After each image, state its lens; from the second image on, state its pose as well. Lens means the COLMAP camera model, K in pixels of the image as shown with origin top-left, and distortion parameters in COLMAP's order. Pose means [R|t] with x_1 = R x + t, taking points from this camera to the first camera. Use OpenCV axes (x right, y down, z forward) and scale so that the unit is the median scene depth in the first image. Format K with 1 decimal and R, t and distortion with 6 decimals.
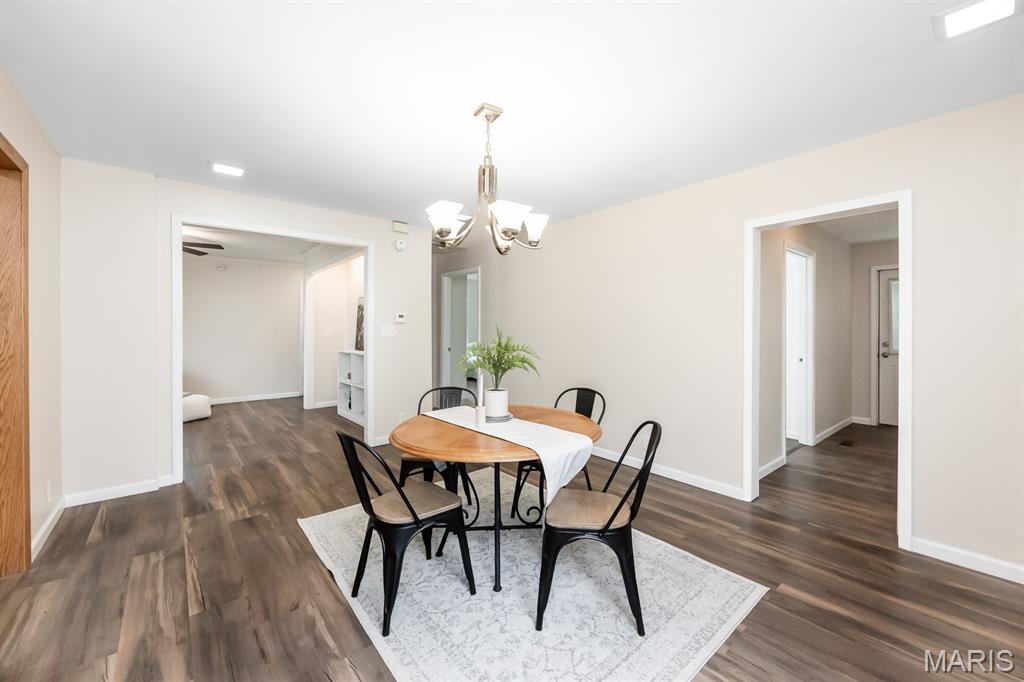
lens RADIAL K [[414.7, 0, 513.5], [0, 414.7, 335.1], [0, 0, 1]] dist [0.000121, 0.000012]
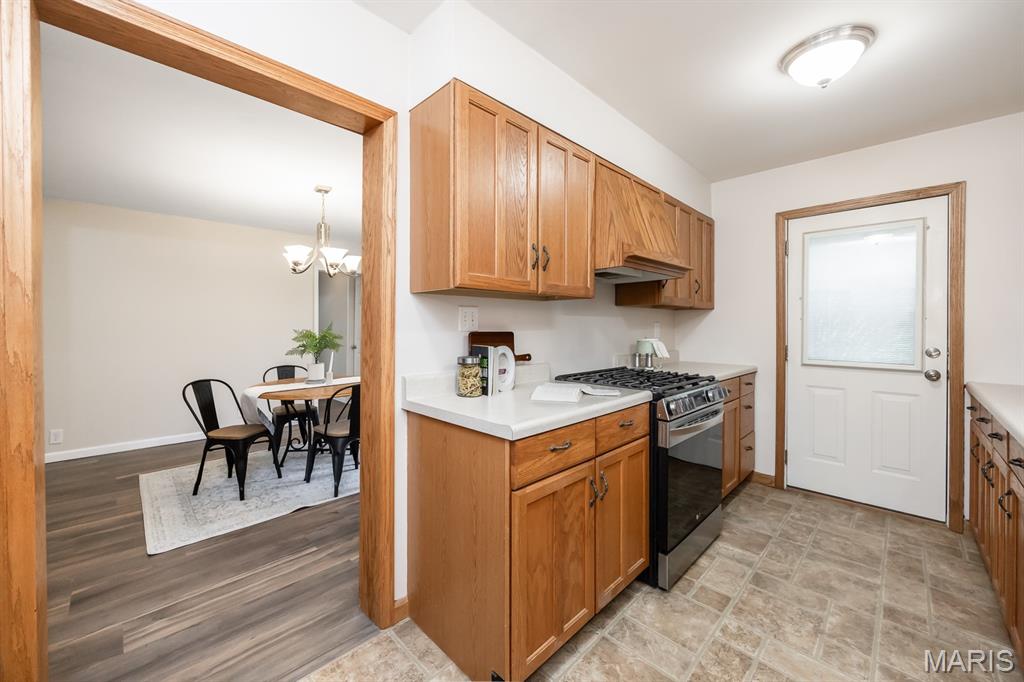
lens RADIAL K [[396.1, 0, 504.9], [0, 396.1, 322.8], [0, 0, 1]] dist [-0.000326, -0.000029]
pose [[-0.081358, 0.006143, 0.996666, -1.757651], [0.024967, 0.999680, -0.004124, 0.004198], [-0.996372, 0.024549, -0.081486, 0.441201]]
